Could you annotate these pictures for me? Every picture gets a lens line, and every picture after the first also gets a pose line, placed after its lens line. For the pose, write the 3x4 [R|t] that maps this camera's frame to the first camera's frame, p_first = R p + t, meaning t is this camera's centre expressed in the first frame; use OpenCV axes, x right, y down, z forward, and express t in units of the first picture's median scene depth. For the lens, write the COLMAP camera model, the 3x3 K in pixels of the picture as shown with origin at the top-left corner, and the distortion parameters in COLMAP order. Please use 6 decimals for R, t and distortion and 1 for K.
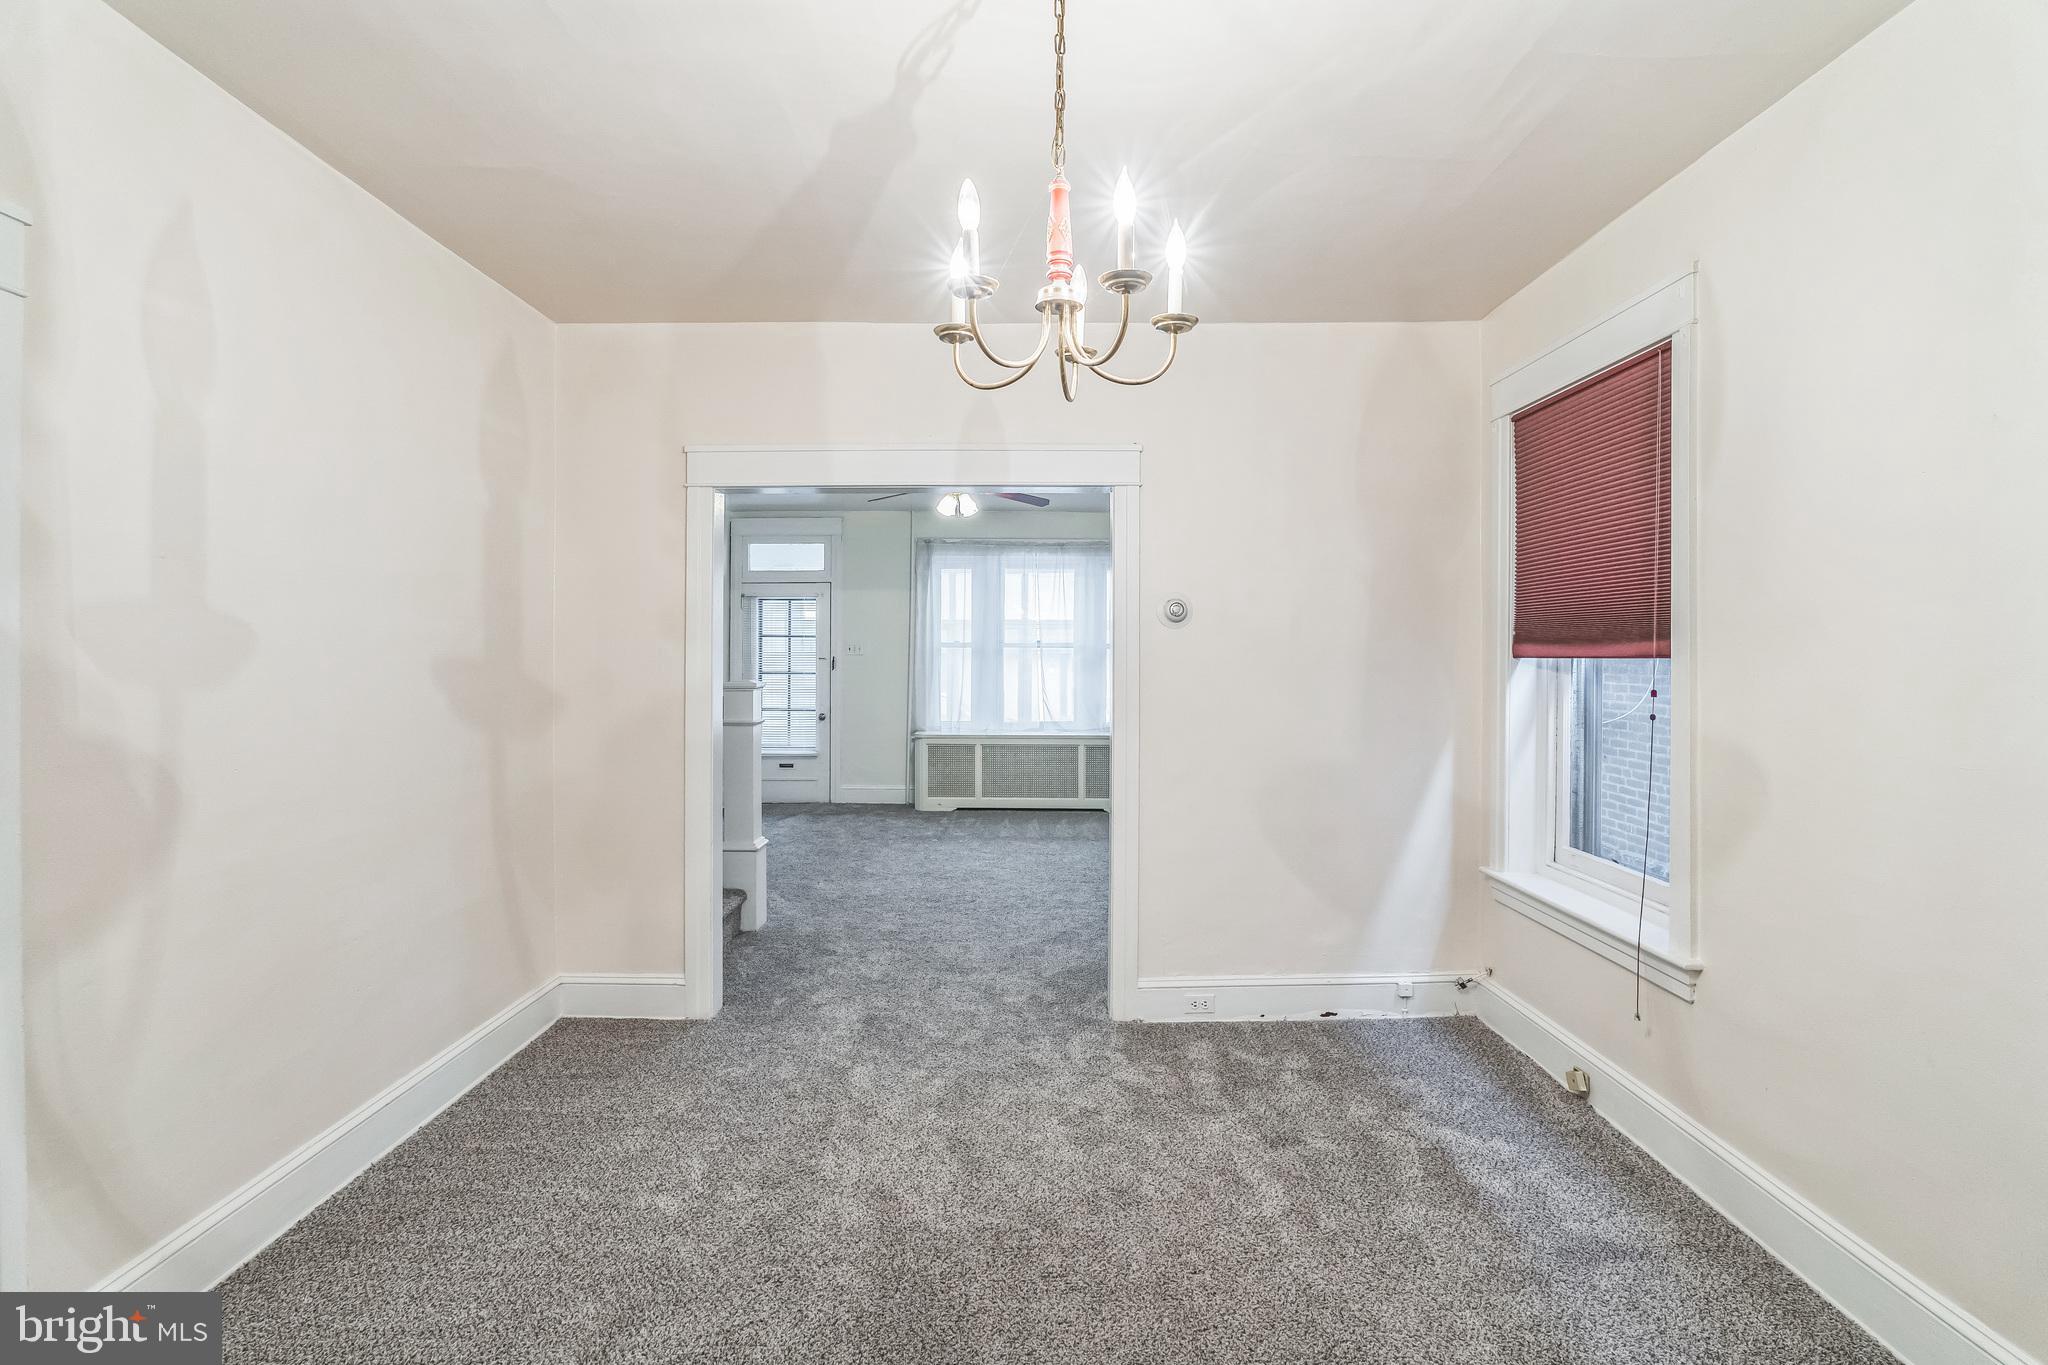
lens RADIAL K [[942.9, 0, 1016.7], [0, 942.9, 656.5], [0, 0, 1]] dist [-0.021791, 0.000324]
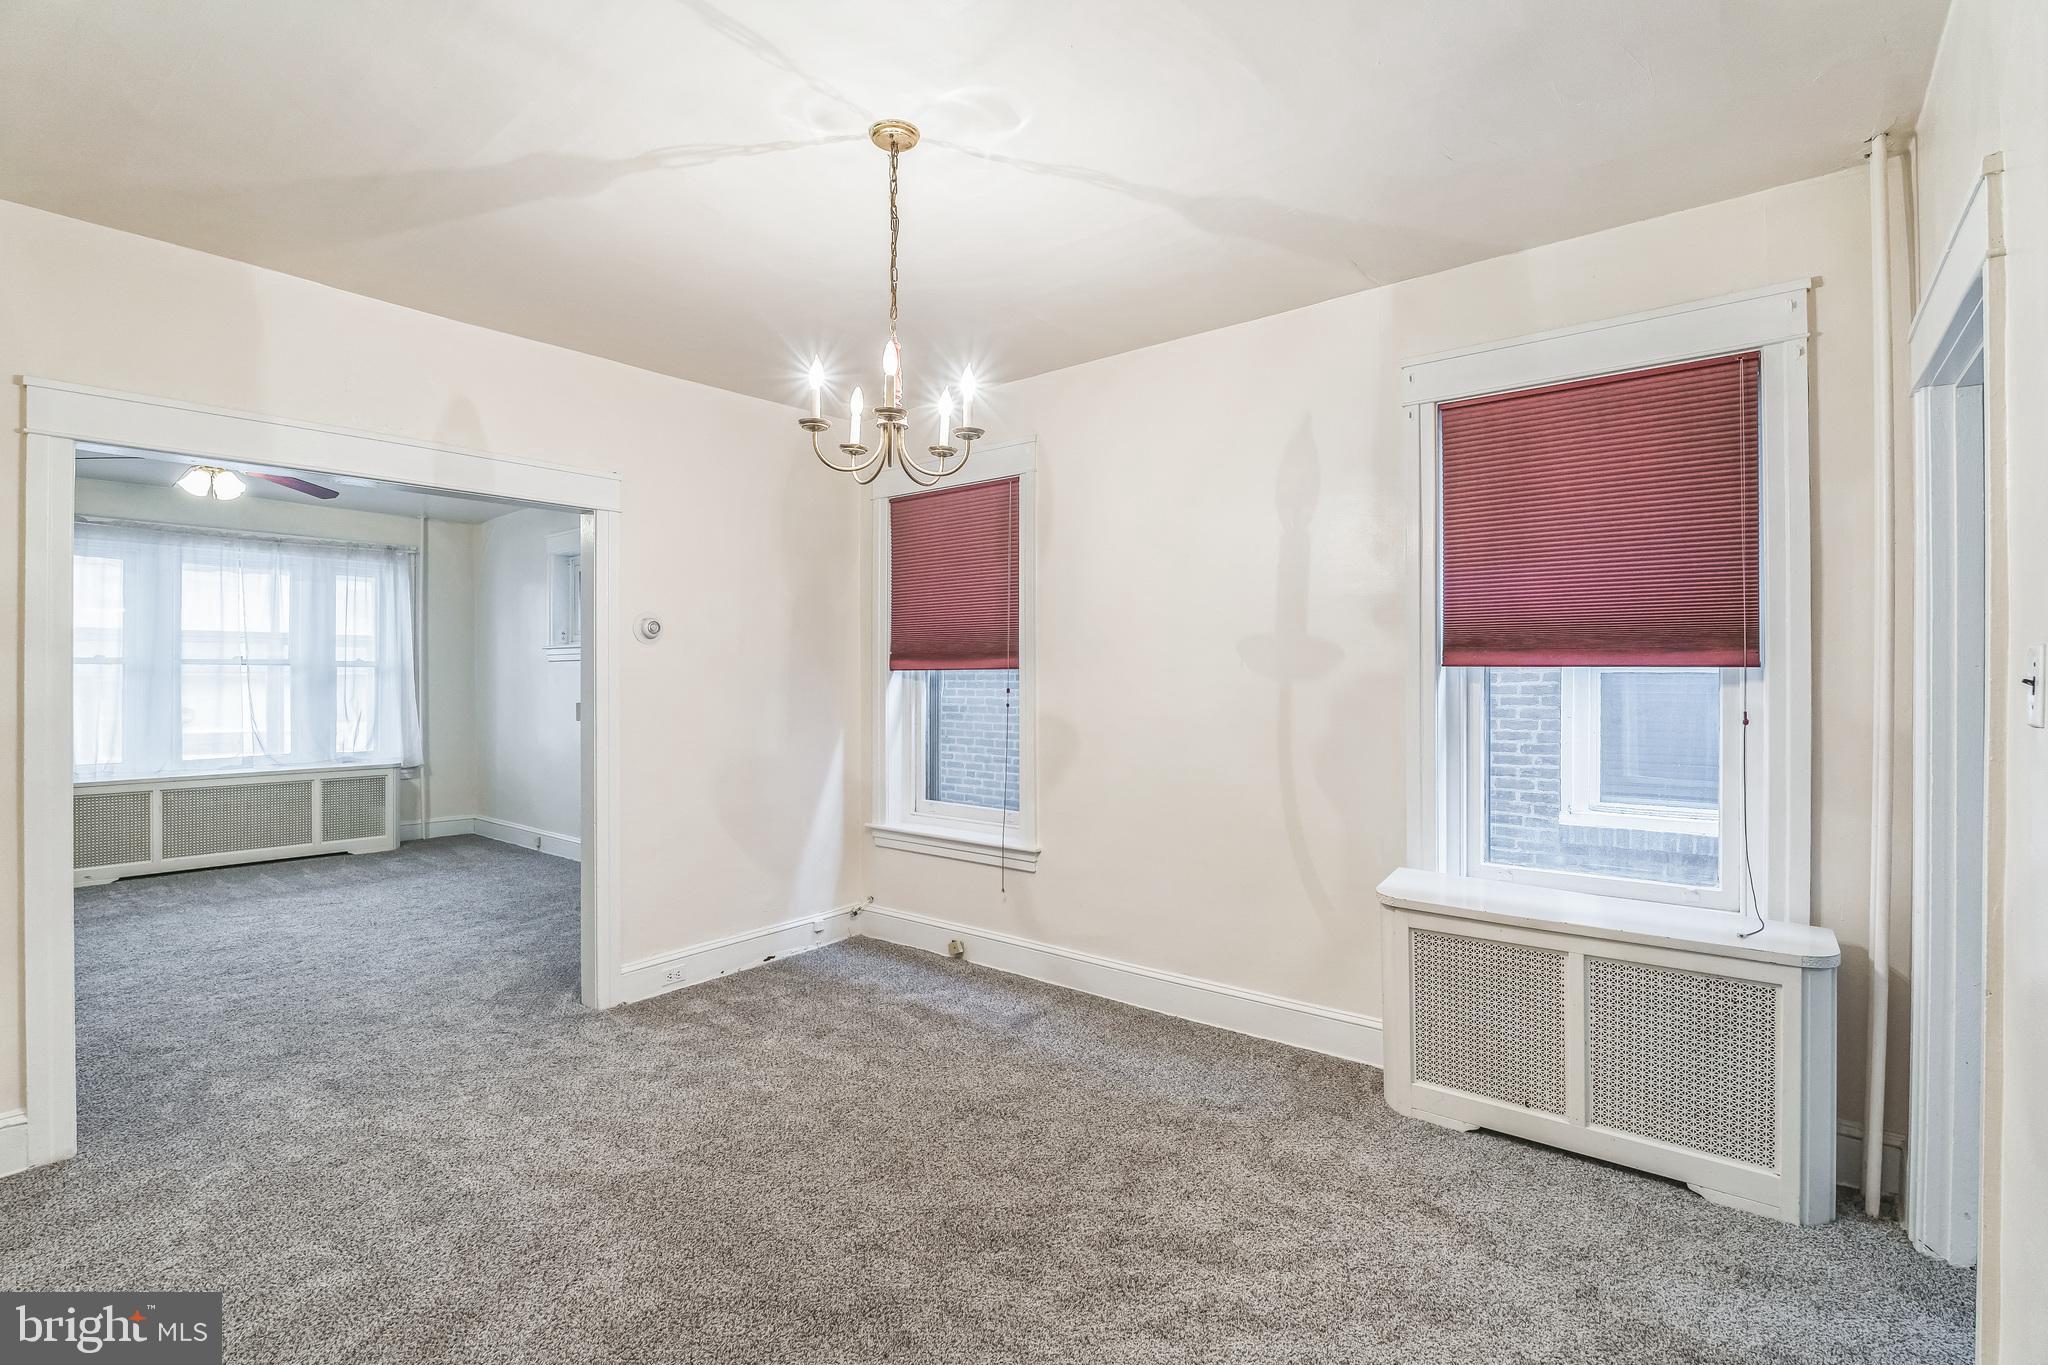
lens RADIAL K [[927.2, 0, 1024.1], [0, 927.2, 688.1], [0, 0, 1]] dist [-0.019375, 0.000348]
pose [[0.637834, -0.014954, 0.770029, -0.388422], [0.006140, 0.999878, 0.014332, 0.008658], [-0.770150, -0.004414, 0.637848, -0.038800]]
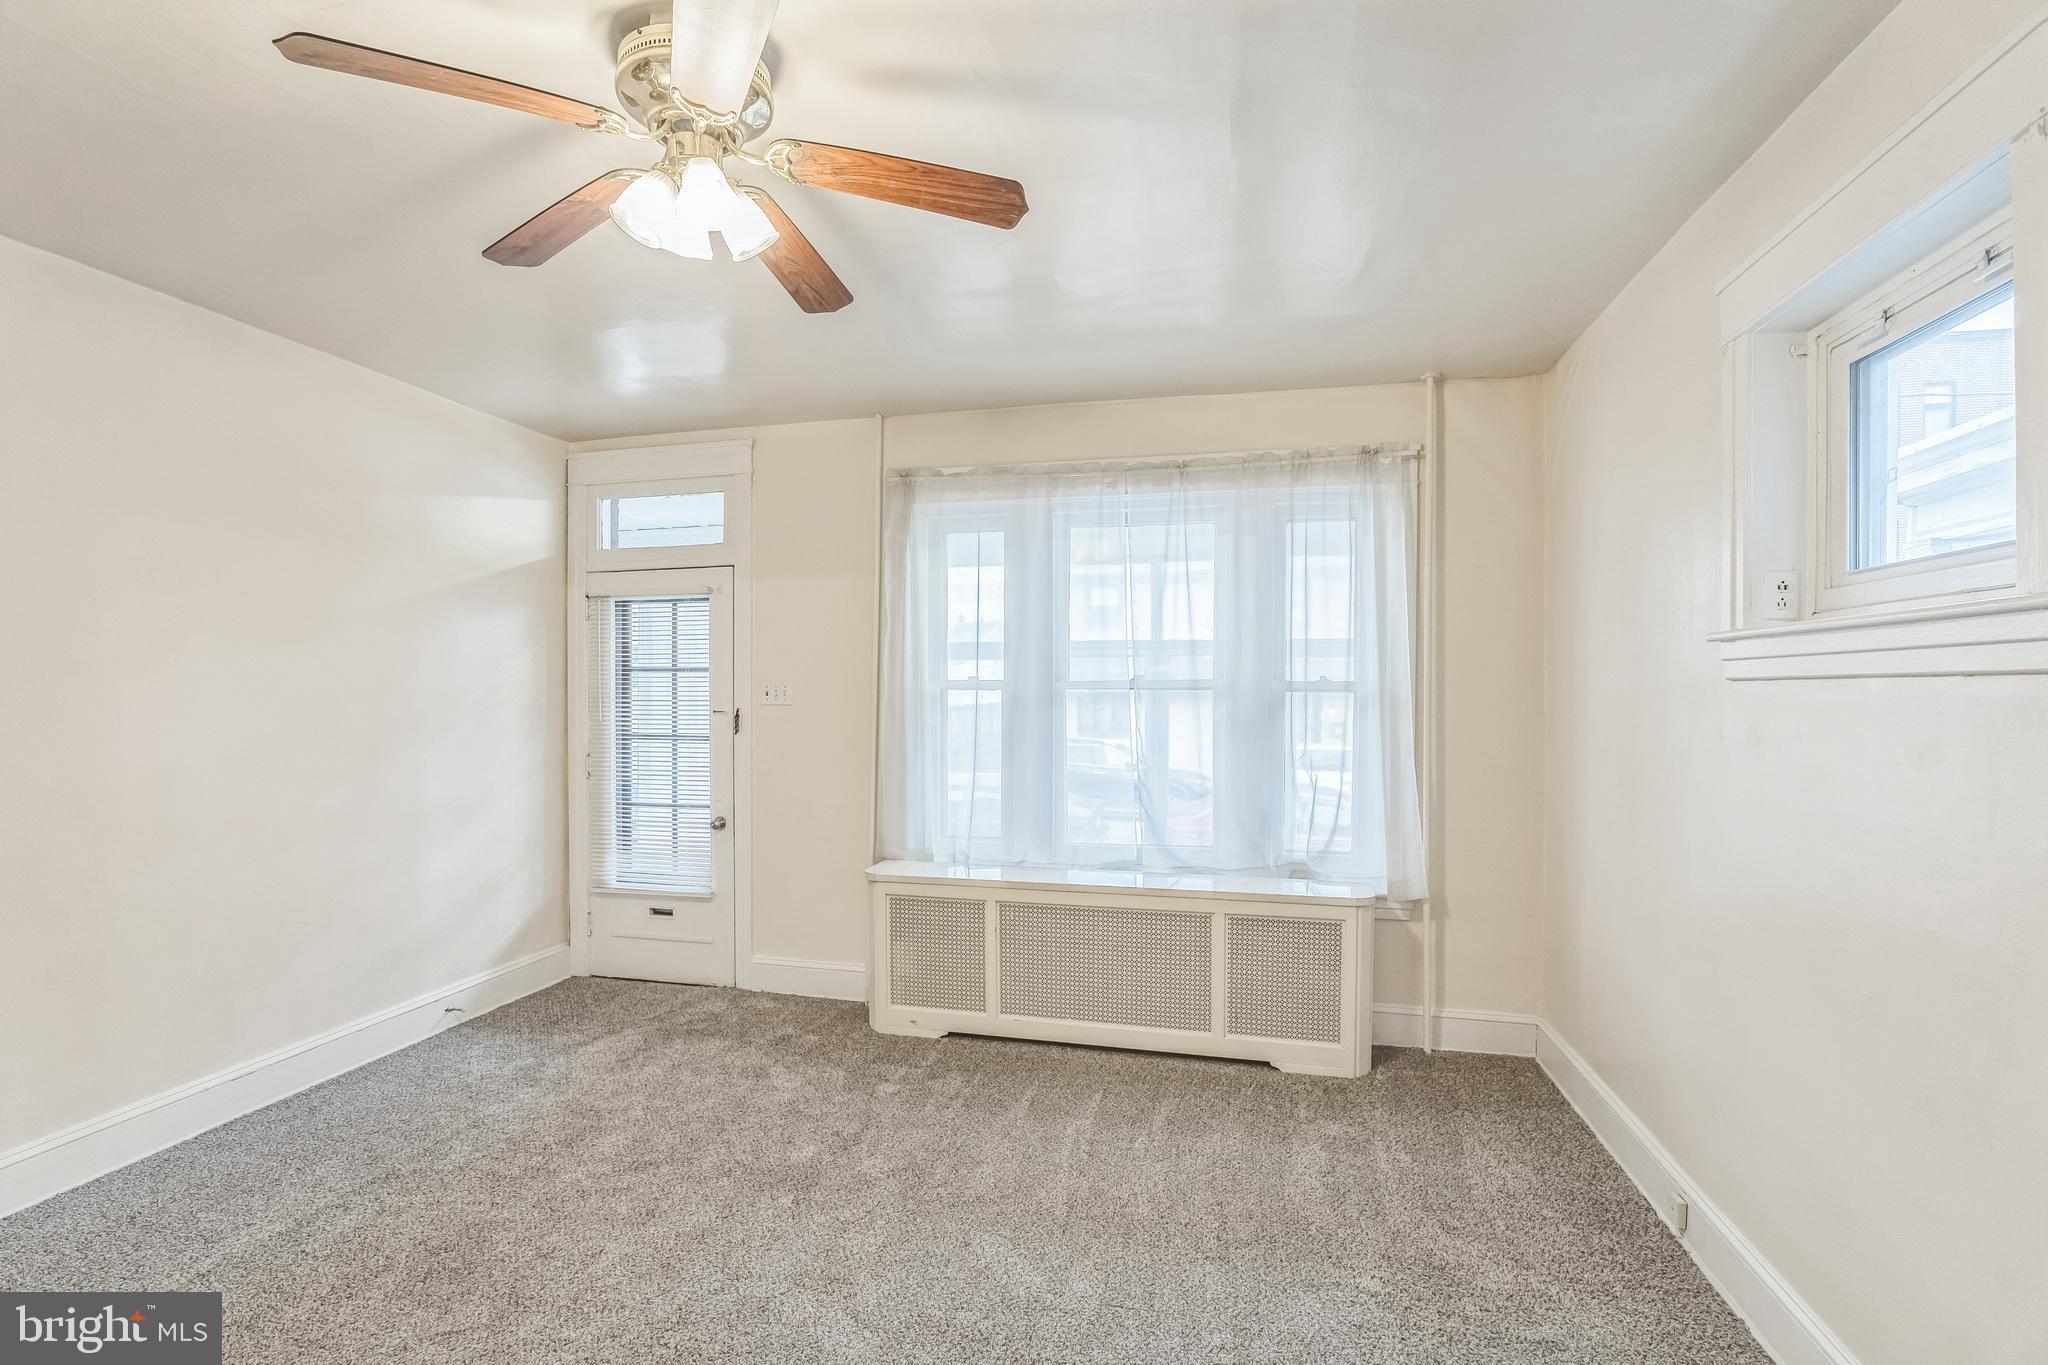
lens RADIAL K [[927.2, 0, 1024.1], [0, 927.2, 688.1], [0, 0, 1]] dist [-0.019375, 0.000348]
pose [[0.970350, -0.002288, -0.241695, 0.207369], [0.002236, 0.999997, -0.000491, -0.025912], [0.241696, -0.000064, 0.970352, 1.370946]]
